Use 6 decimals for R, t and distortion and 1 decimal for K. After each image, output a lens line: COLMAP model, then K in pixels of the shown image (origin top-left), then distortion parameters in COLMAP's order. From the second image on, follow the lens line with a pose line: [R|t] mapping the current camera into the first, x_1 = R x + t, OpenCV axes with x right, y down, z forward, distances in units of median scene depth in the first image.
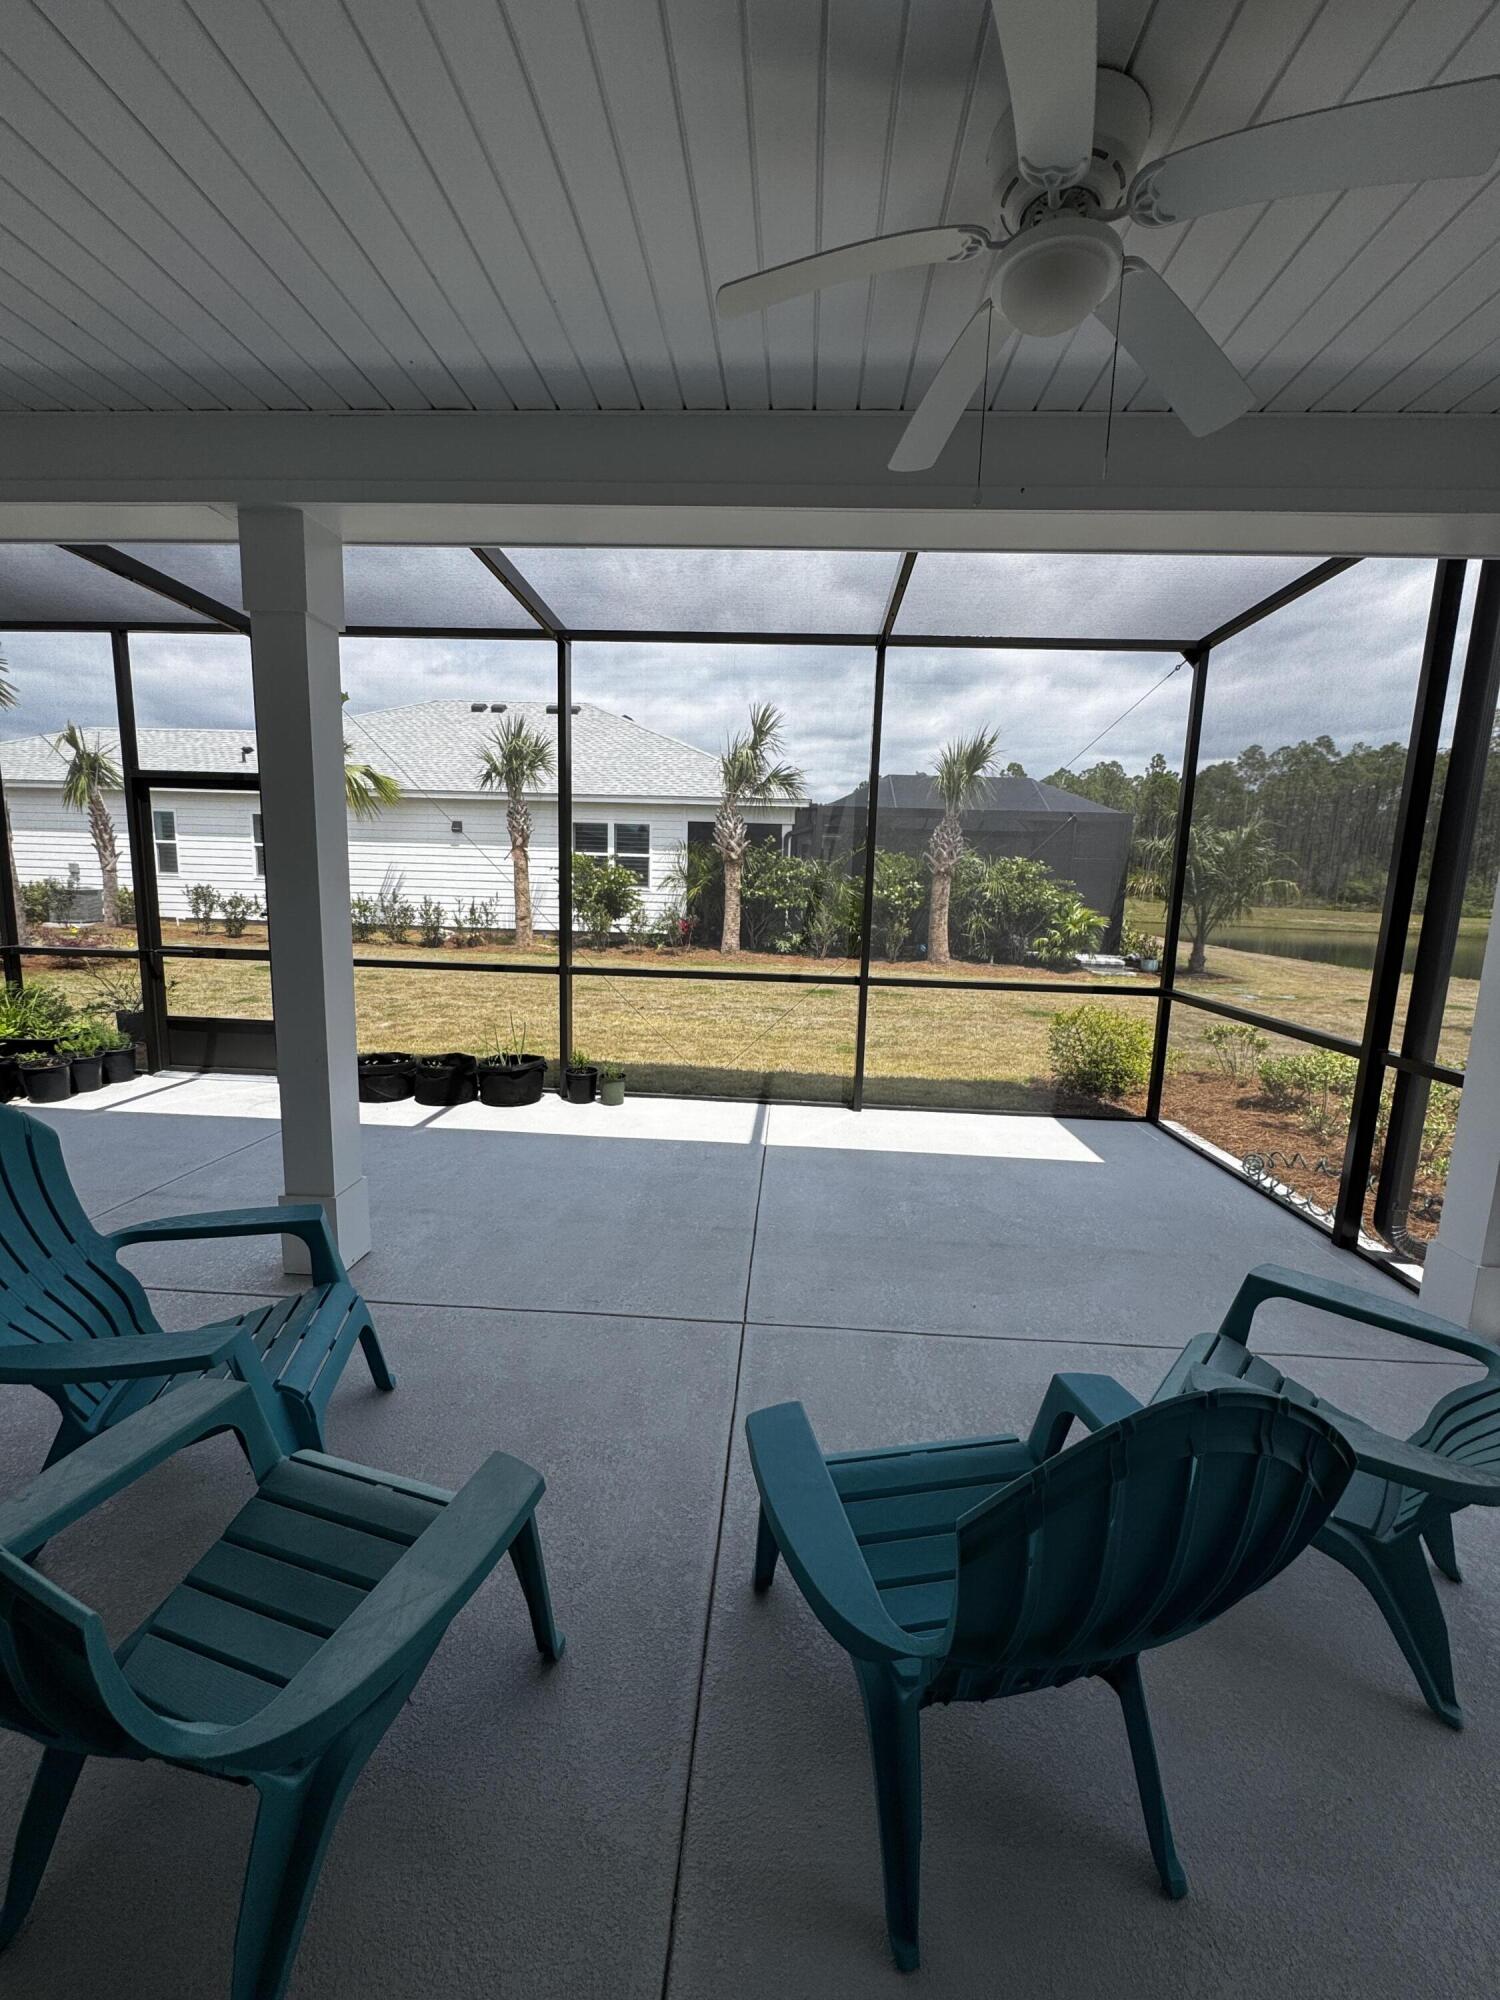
lens RADIAL K [[791.2, 0, 758.3], [0, 791.2, 1001.9], [0, 0, 1]] dist [-0.003116, 0.000987]
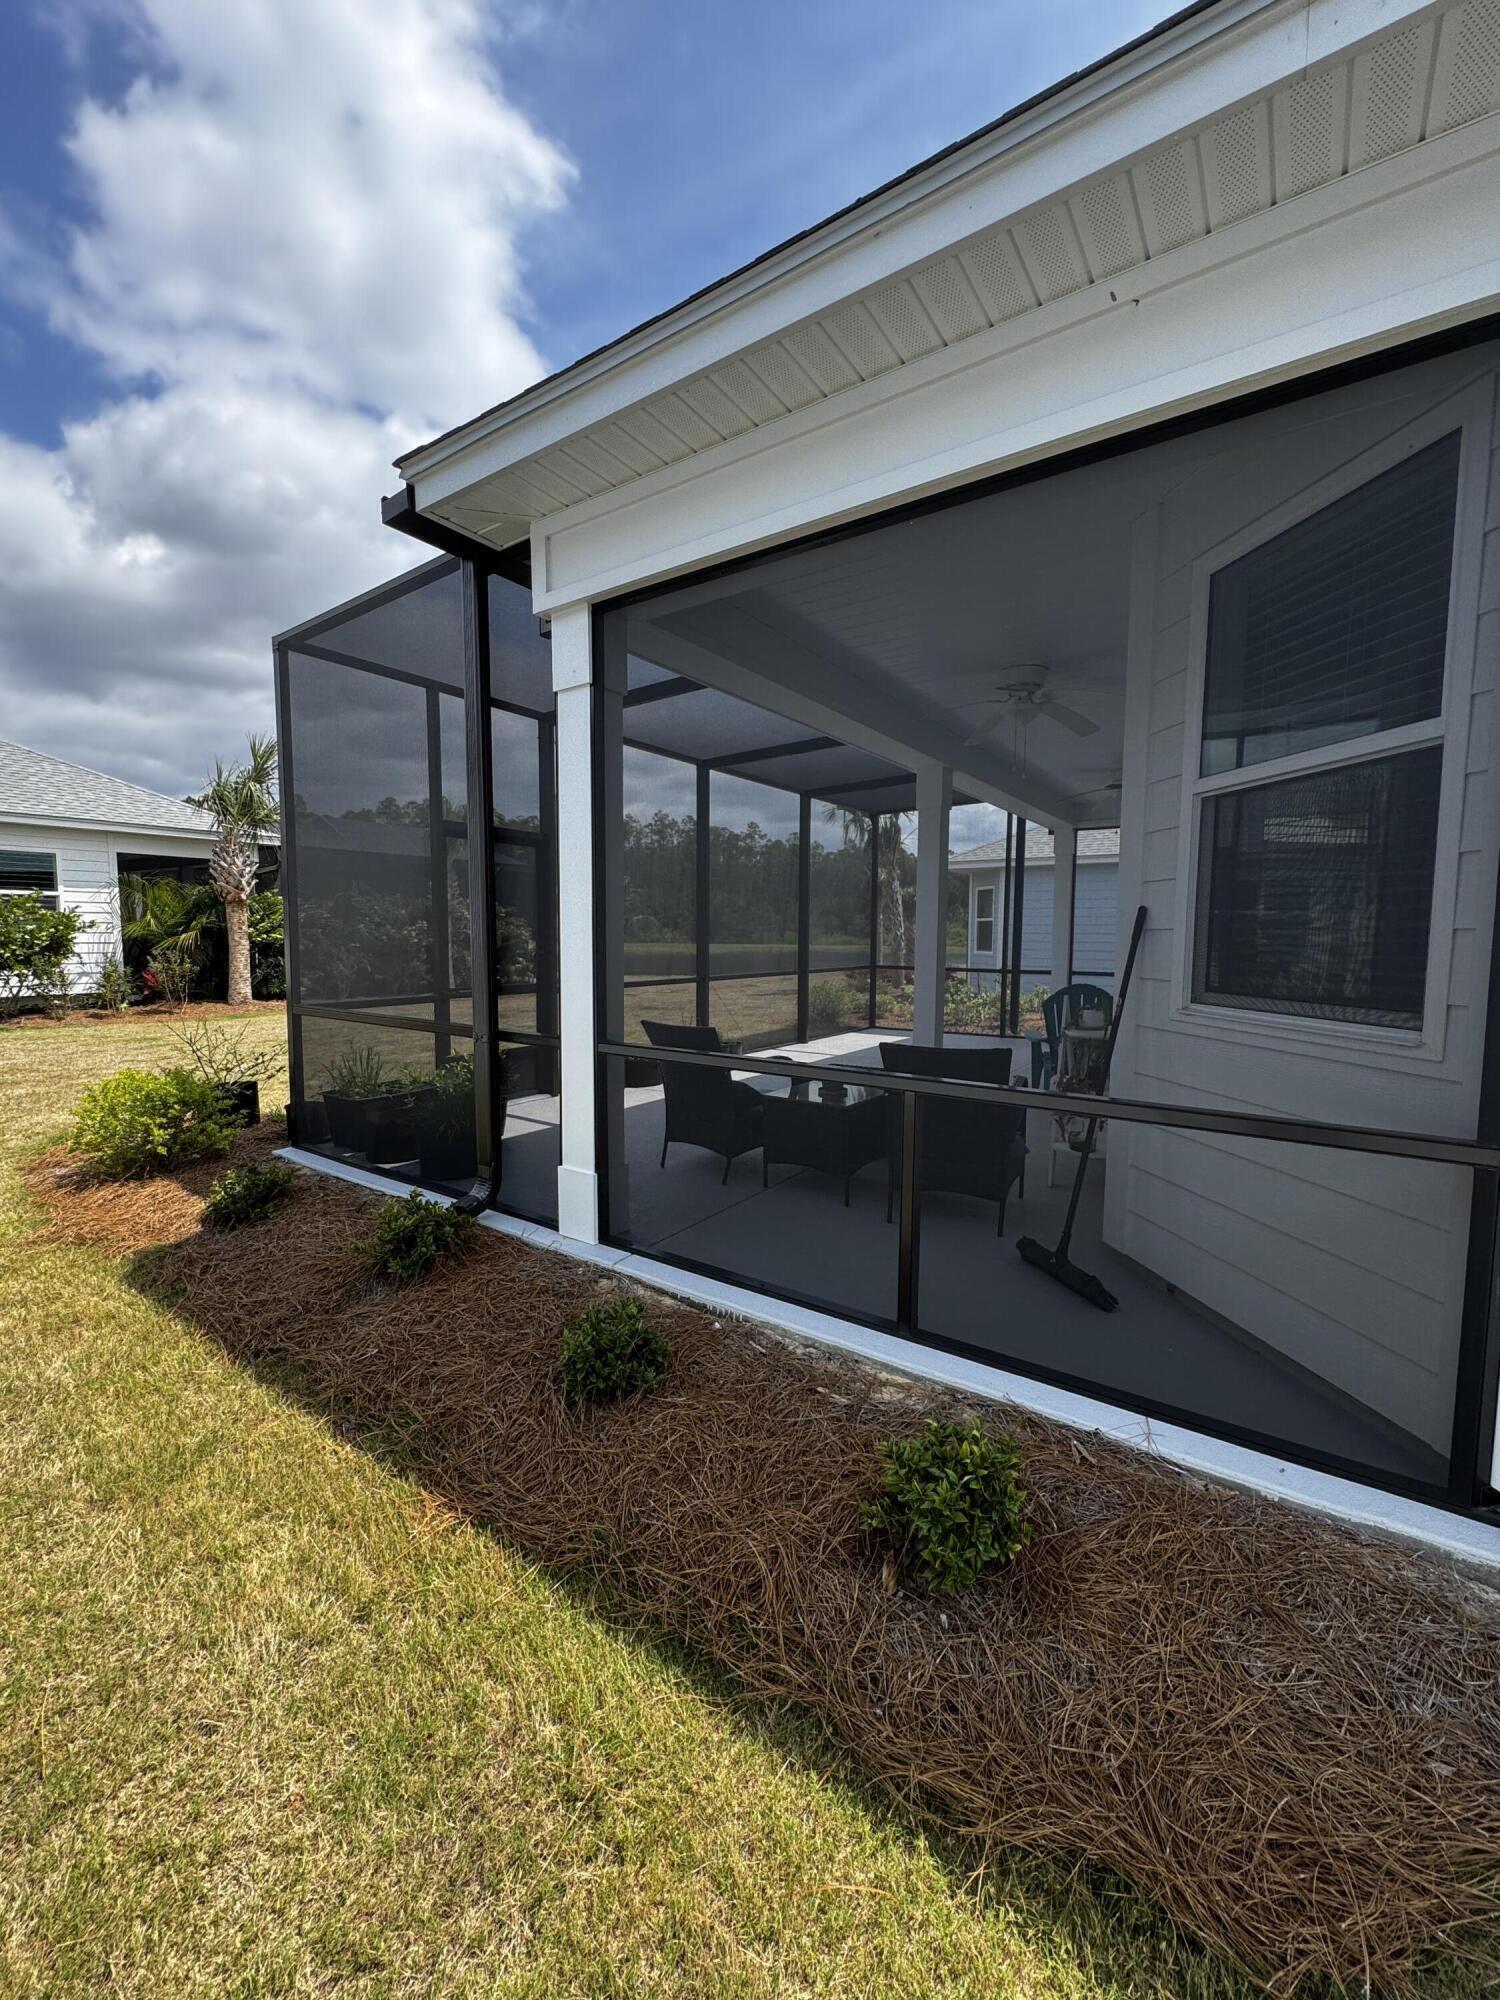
lens RADIAL K [[791.2, 0, 746.9], [0, 791.2, 995.0], [0, 0, 1]] dist [-0.003116, 0.000987]
pose [[0.527362, -0.094986, 0.844314, -1.477468], [0.141875, 0.989624, 0.022718, -0.033265], [-0.837711, 0.107807, 0.535366, 0.130962]]
